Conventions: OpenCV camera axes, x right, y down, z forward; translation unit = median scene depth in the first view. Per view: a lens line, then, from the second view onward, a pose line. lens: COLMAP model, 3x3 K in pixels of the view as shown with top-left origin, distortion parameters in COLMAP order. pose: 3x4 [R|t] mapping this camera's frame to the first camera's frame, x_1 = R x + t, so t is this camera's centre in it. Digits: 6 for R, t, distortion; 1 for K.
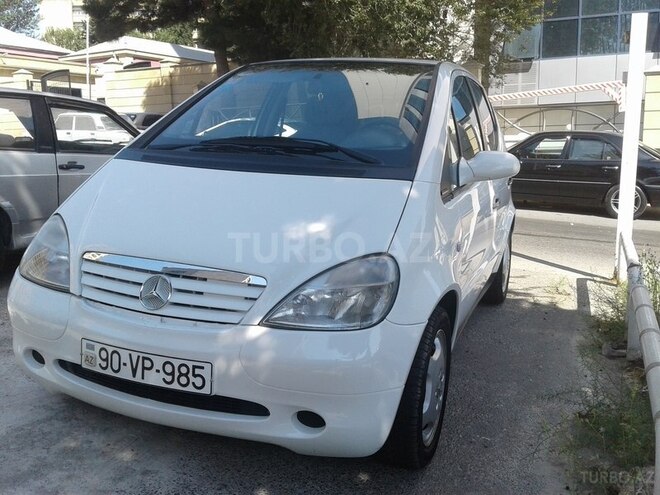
lens RADIAL K [[716.9, 0, 330.0], [0, 716.9, 247.5], [0, 0, 1]] dist [0.095094, -0.505068]
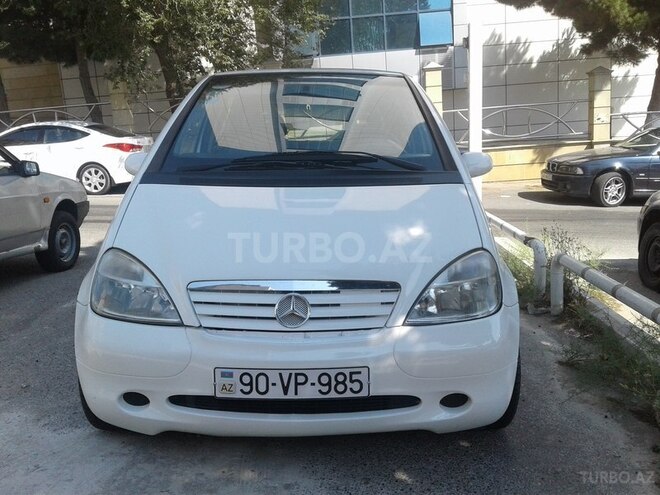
lens RADIAL K [[716.9, 0, 330.0], [0, 716.9, 247.5], [0, 0, 1]] dist [0.095094, -0.505068]
pose [[0.917896, -0.112983, 0.380396, -0.584131], [0.109472, 0.993509, 0.030930, -0.054471], [-0.381421, 0.013252, 0.924306, 0.022963]]
